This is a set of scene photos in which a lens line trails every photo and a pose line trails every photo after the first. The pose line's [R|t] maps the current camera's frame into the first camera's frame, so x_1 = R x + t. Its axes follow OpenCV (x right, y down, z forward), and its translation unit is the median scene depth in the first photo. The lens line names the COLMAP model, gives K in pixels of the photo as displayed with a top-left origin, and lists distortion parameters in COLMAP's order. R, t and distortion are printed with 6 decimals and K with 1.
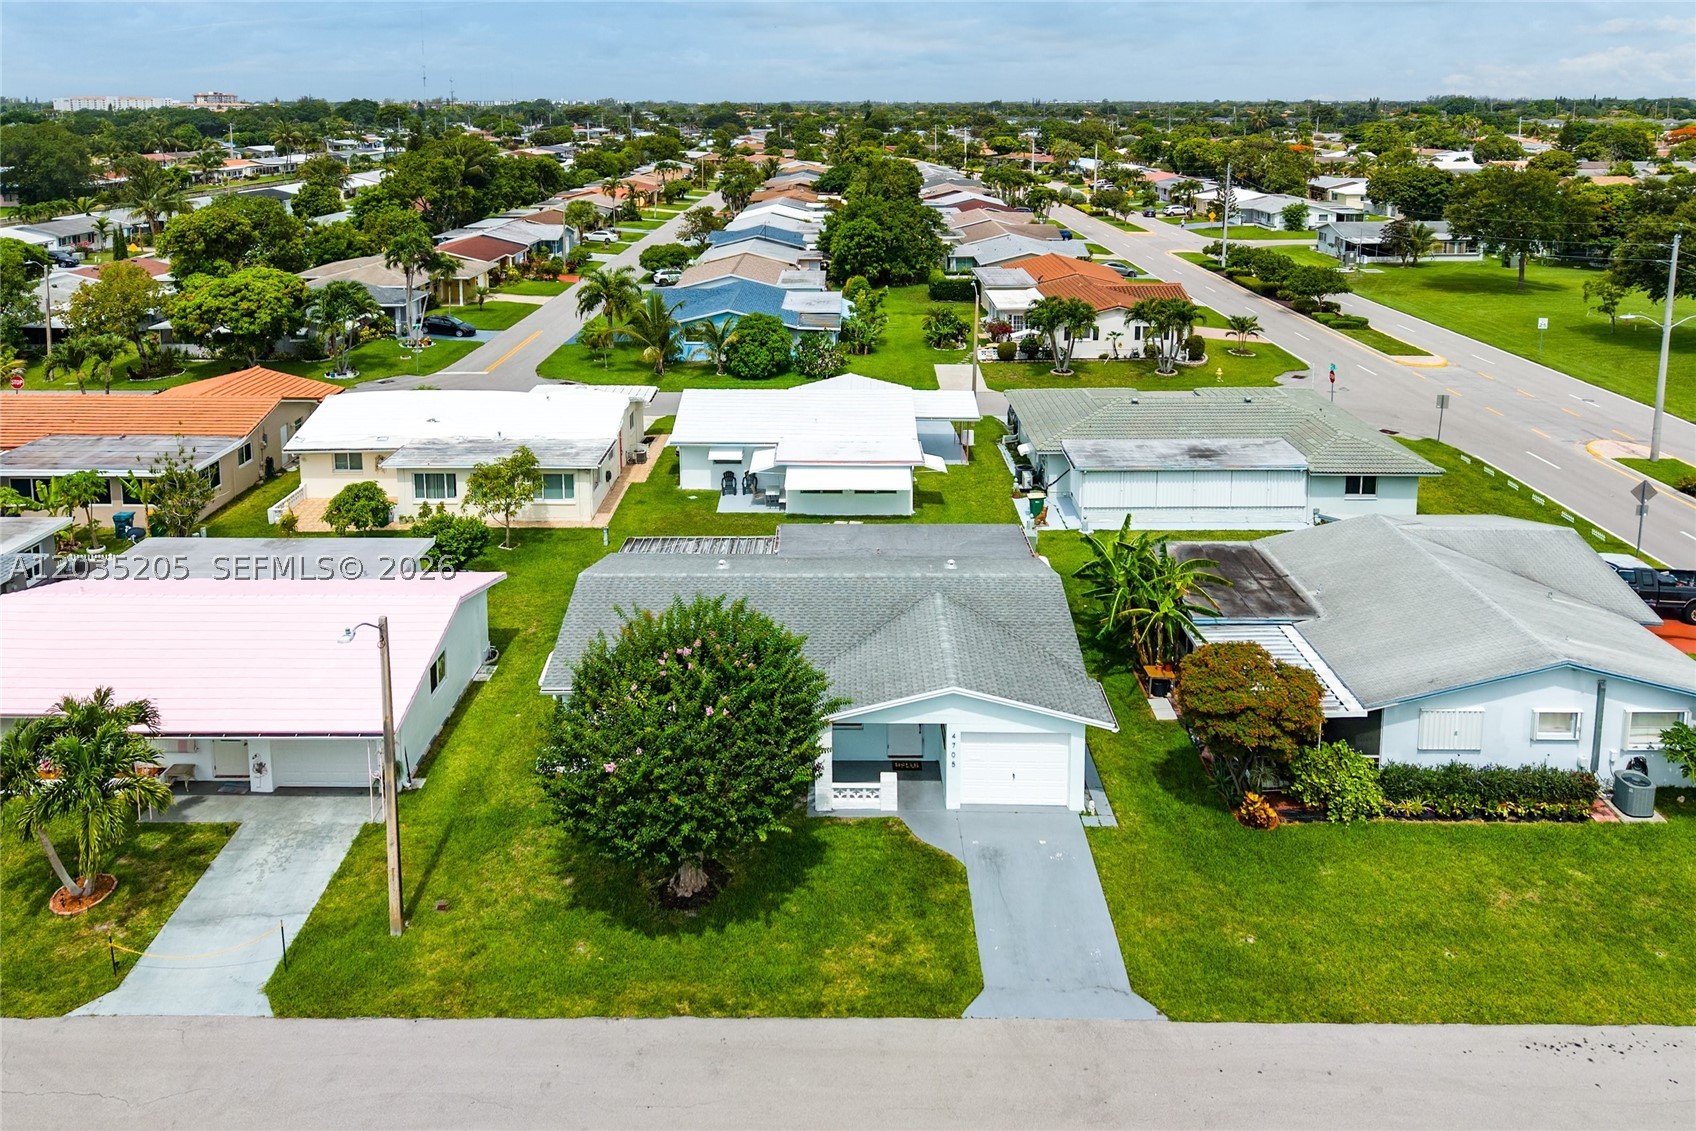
lens RADIAL K [[1132.4, 0, 851.2], [0, 1132.4, 409.9], [0, 0, 1]] dist [0.007342, -0.006187]
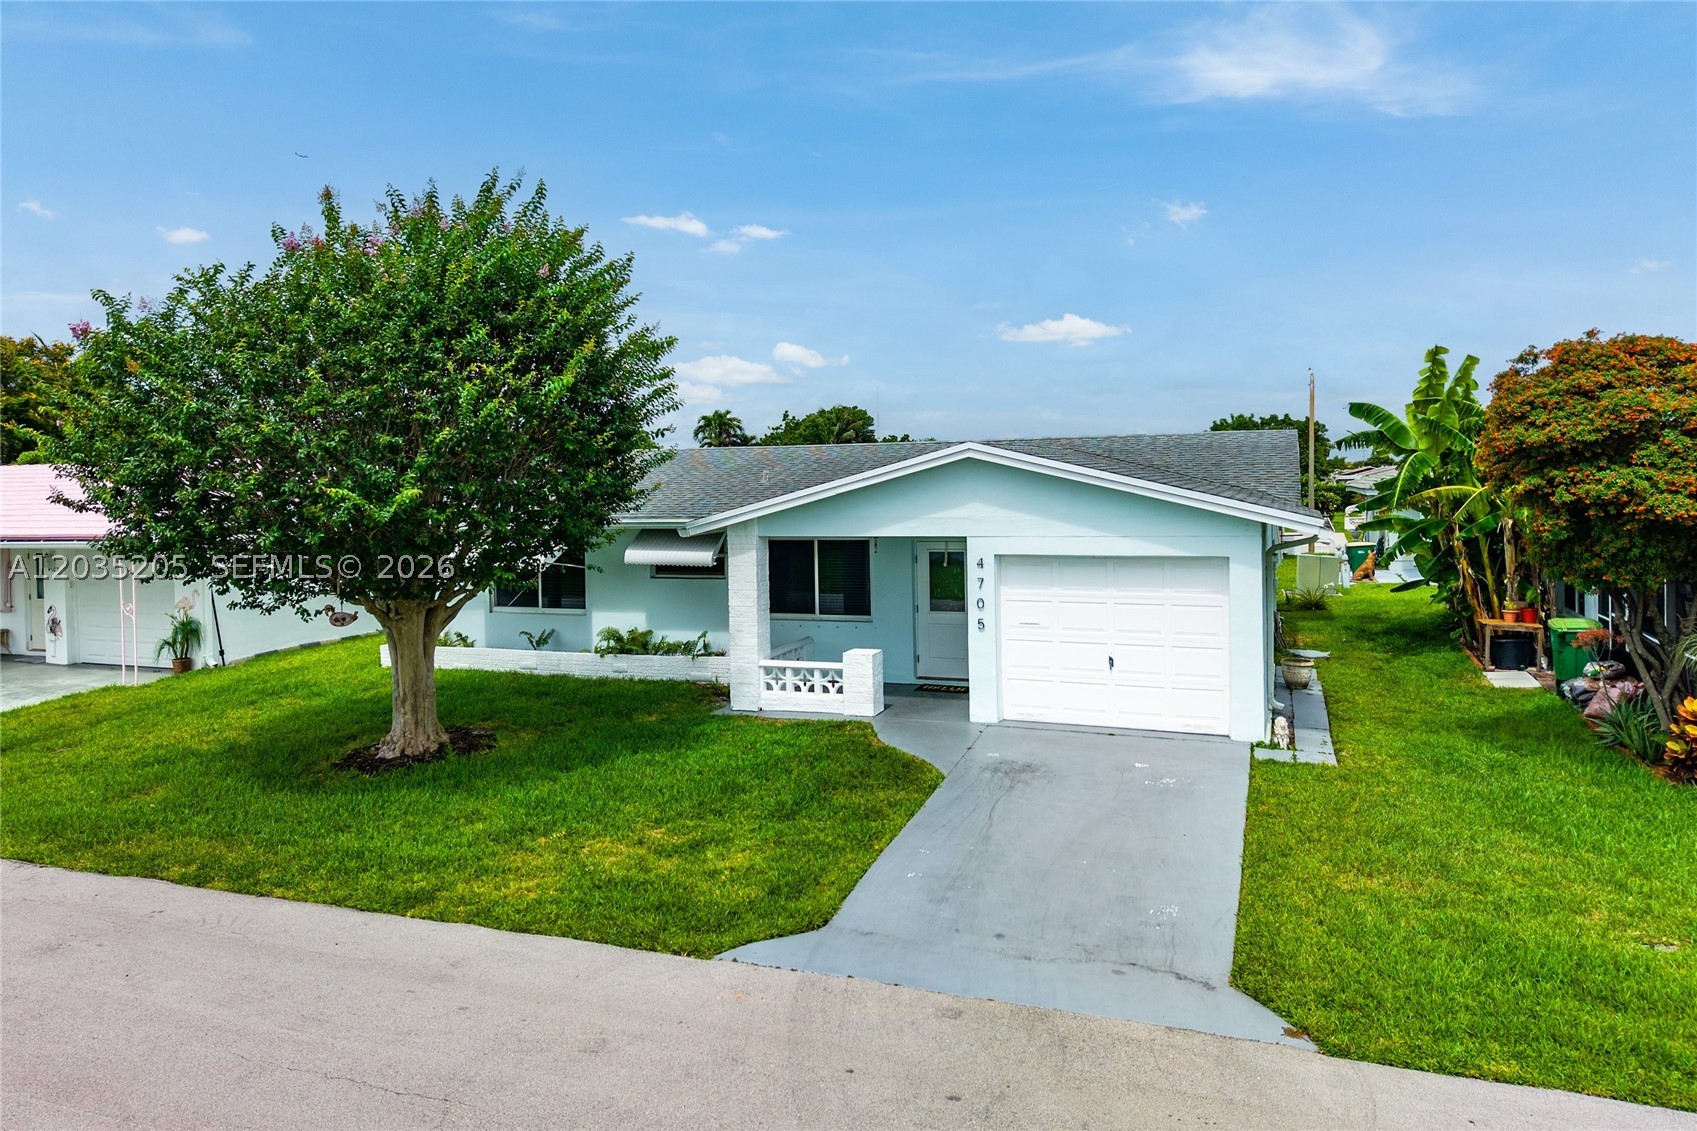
lens RADIAL K [[1133.1, 0, 881.4], [0, 1133.1, 549.4], [0, 0, 1]] dist [0.007342, -0.006187]
pose [[0.943044, 0.006215, -0.332610, 0.129131], [-0.065231, 0.983870, -0.166565, 0.222129], [0.326210, 0.178775, 0.928238, 0.314899]]
